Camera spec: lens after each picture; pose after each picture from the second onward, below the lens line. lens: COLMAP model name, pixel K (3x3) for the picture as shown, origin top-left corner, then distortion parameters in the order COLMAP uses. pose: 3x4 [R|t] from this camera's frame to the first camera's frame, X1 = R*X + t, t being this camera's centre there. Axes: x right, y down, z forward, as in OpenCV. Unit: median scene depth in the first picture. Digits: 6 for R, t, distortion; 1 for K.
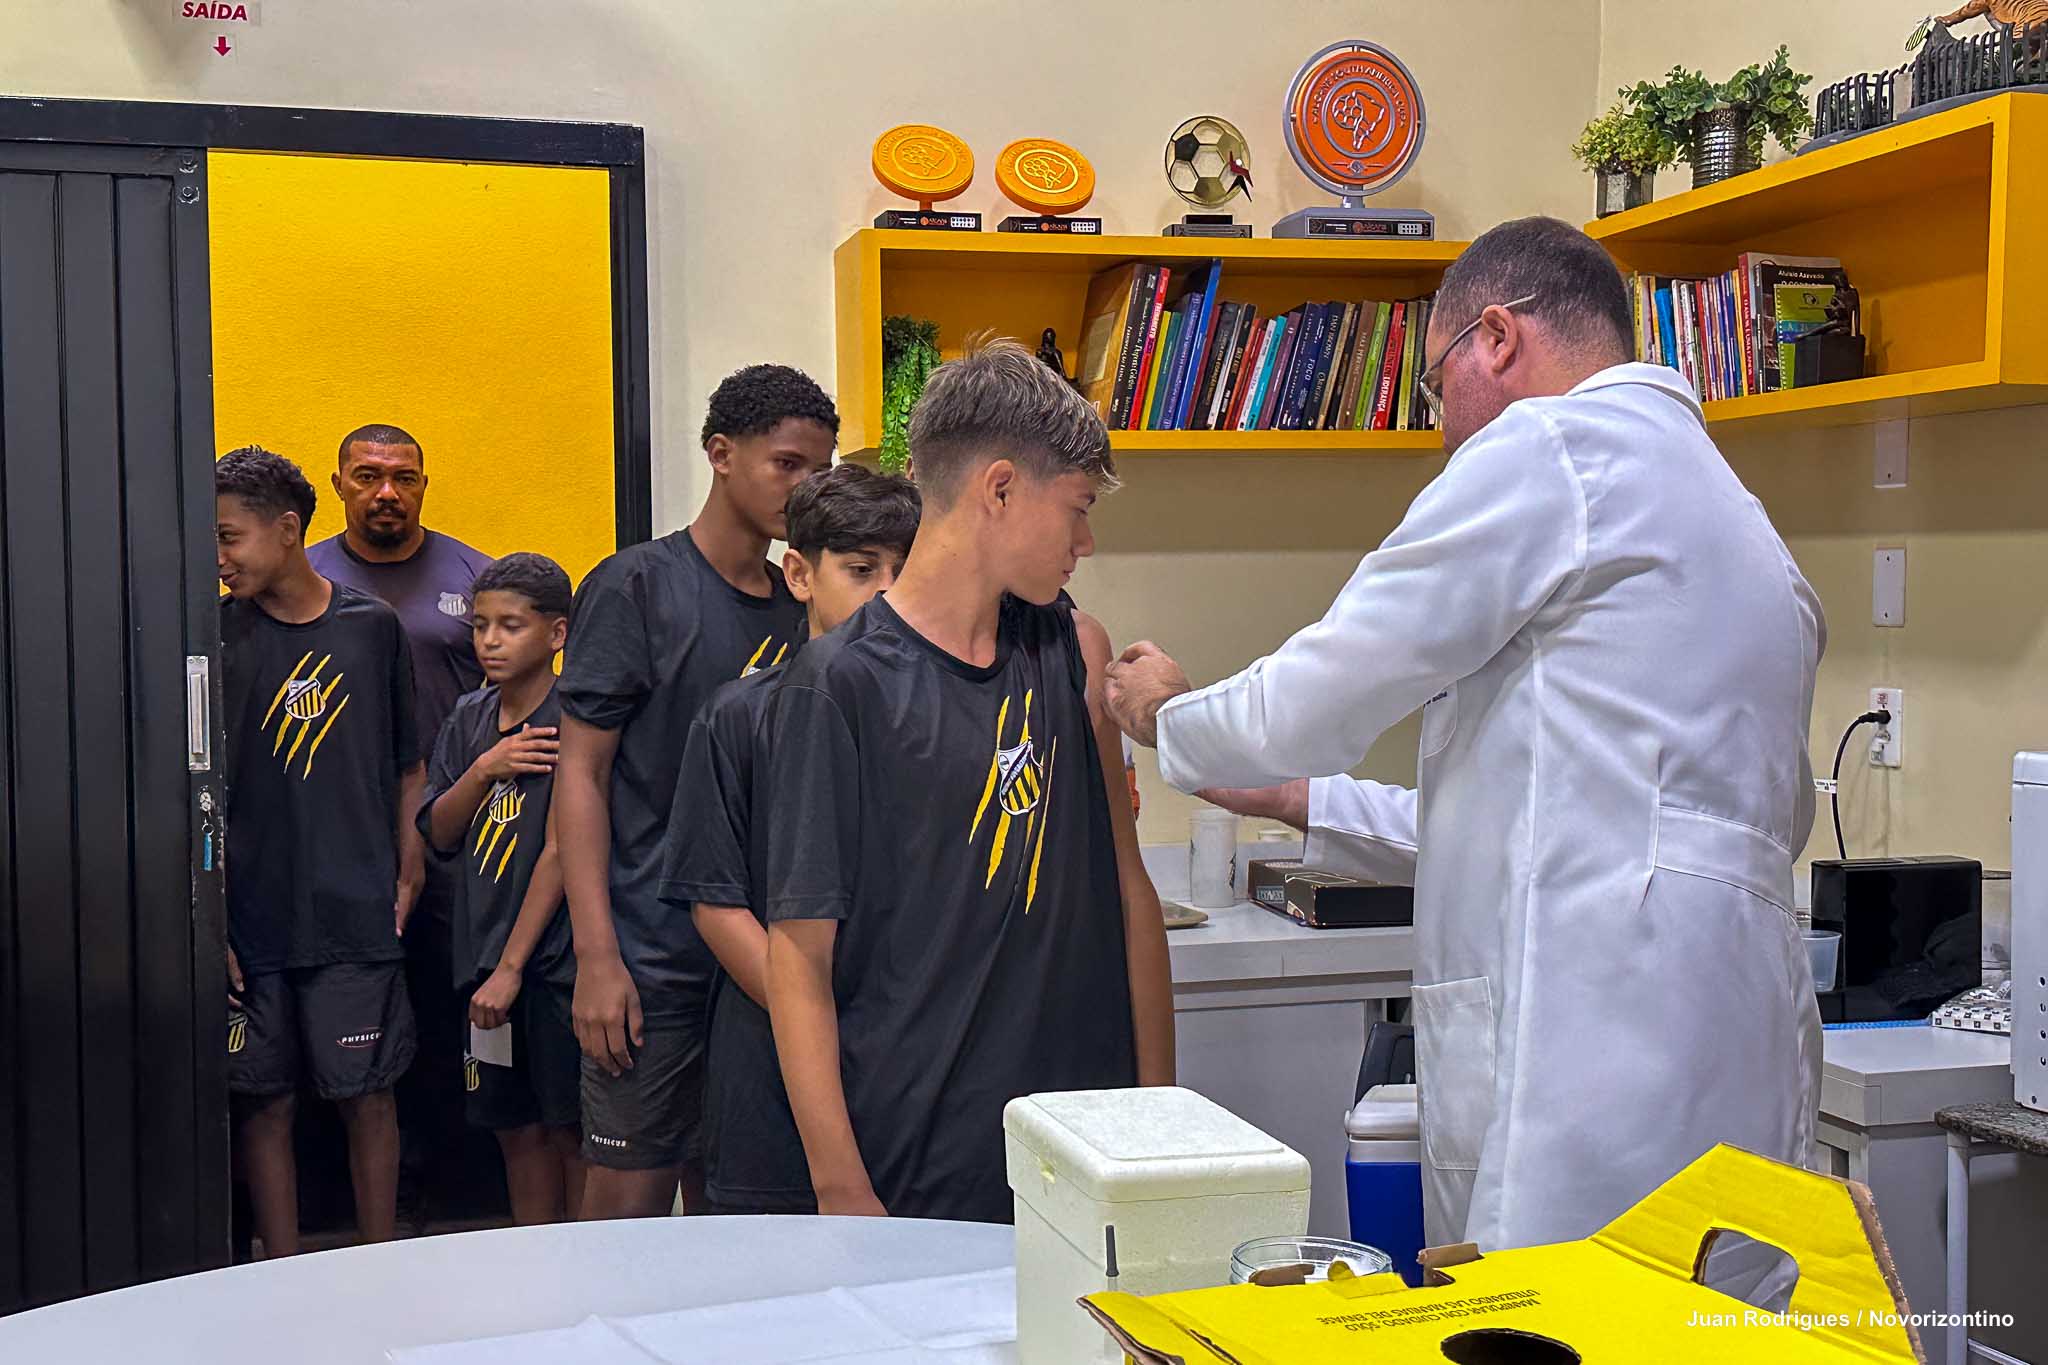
lens RADIAL K [[2433.4, 0, 1073.0], [0, 2433.4, 725.8], [0, 0, 1]] dist [0.159957, 0.000000]
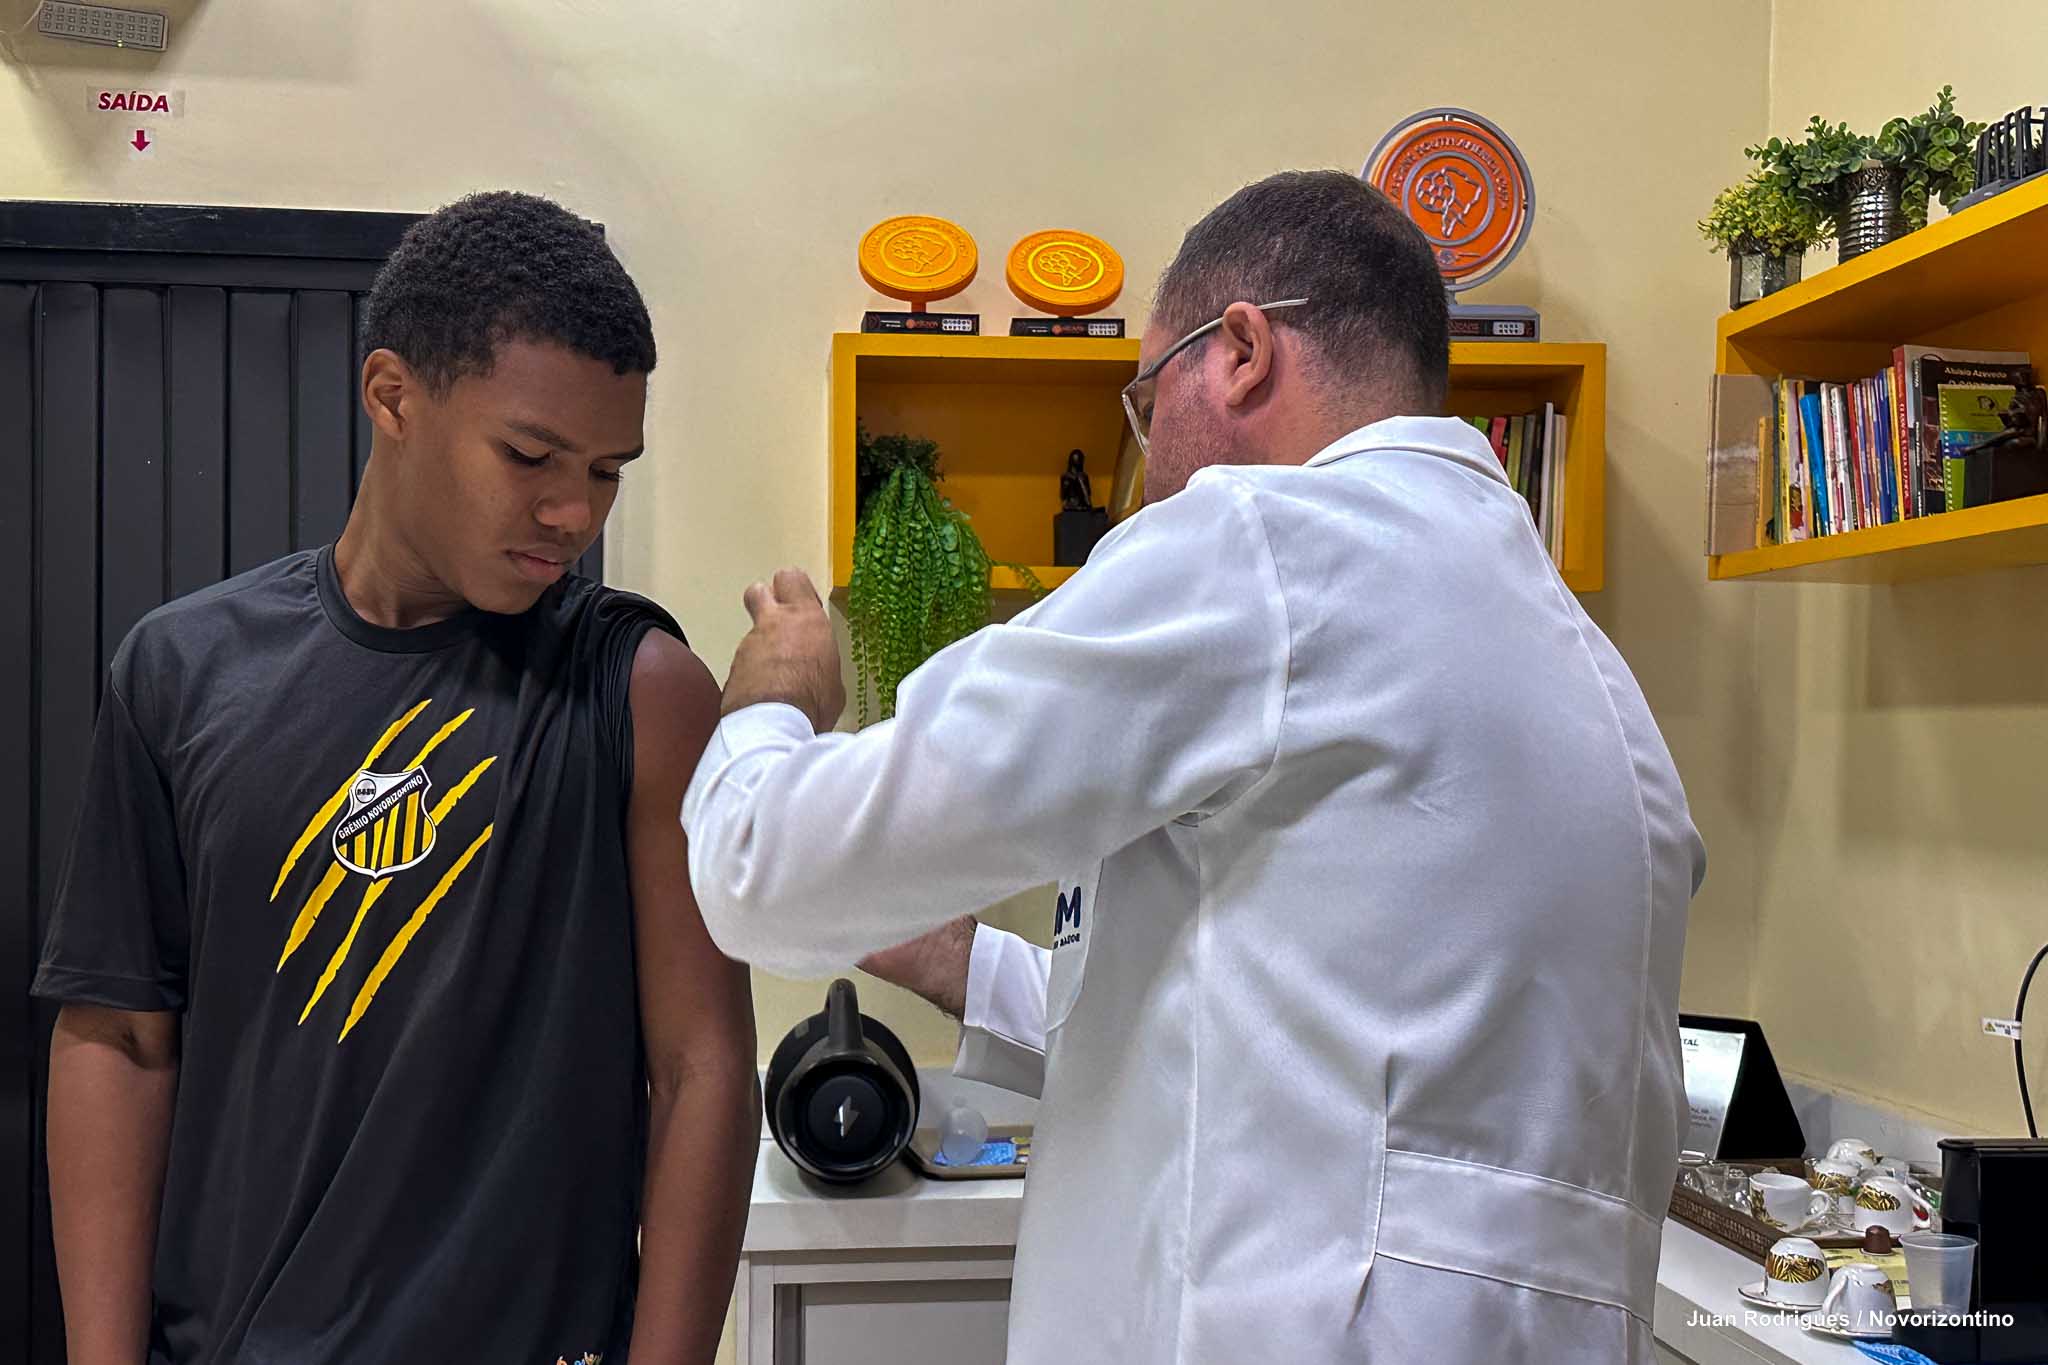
lens RADIAL K [[2433.4, 0, 1053.9], [0, 2433.4, 748.2], [0, 0, 1]] dist [0.159957, 0.000000]
pose [[0.989512, 0.012681, -0.143893, 0.114029], [-0.020187, 0.998504, -0.050823, -0.016142], [0.143033, 0.053194, 0.988287, 0.174943]]
